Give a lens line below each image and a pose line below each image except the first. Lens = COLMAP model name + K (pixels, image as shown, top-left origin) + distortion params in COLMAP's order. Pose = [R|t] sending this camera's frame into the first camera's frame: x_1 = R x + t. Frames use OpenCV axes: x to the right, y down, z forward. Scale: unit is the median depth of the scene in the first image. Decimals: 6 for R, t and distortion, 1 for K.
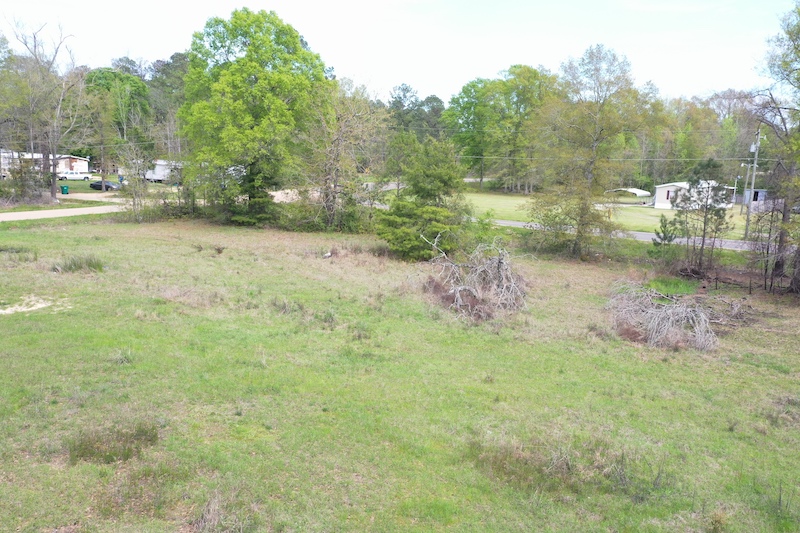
lens RADIAL K [[636.4, 0, 400.0], [0, 636.4, 266.5], [0, 0, 1]] dist [0.012784, 0.003418]
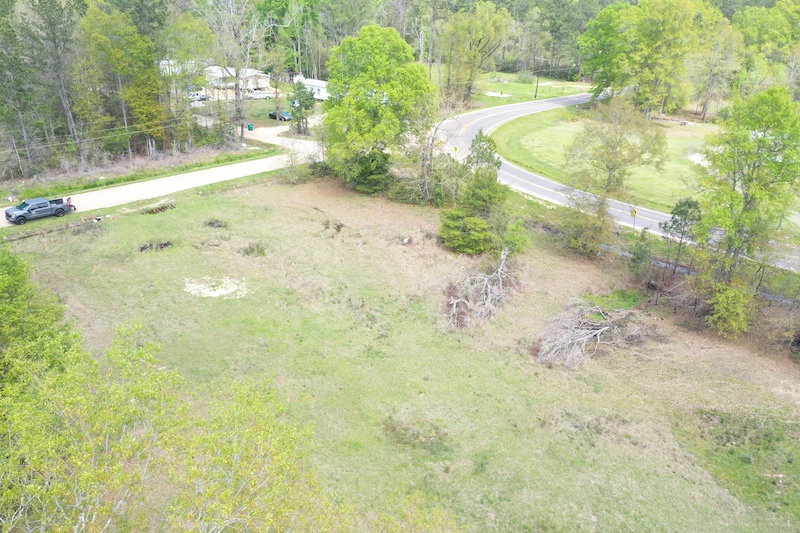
lens RADIAL K [[634.3, 0, 403.6], [0, 634.3, 265.1], [0, 0, 1]] dist [0.007936, 0.005973]
pose [[0.964648, 0.104872, -0.241779, 0.261147], [-0.049992, 0.973574, 0.222832, -0.313491], [0.258758, -0.202867, 0.944399, -0.436405]]
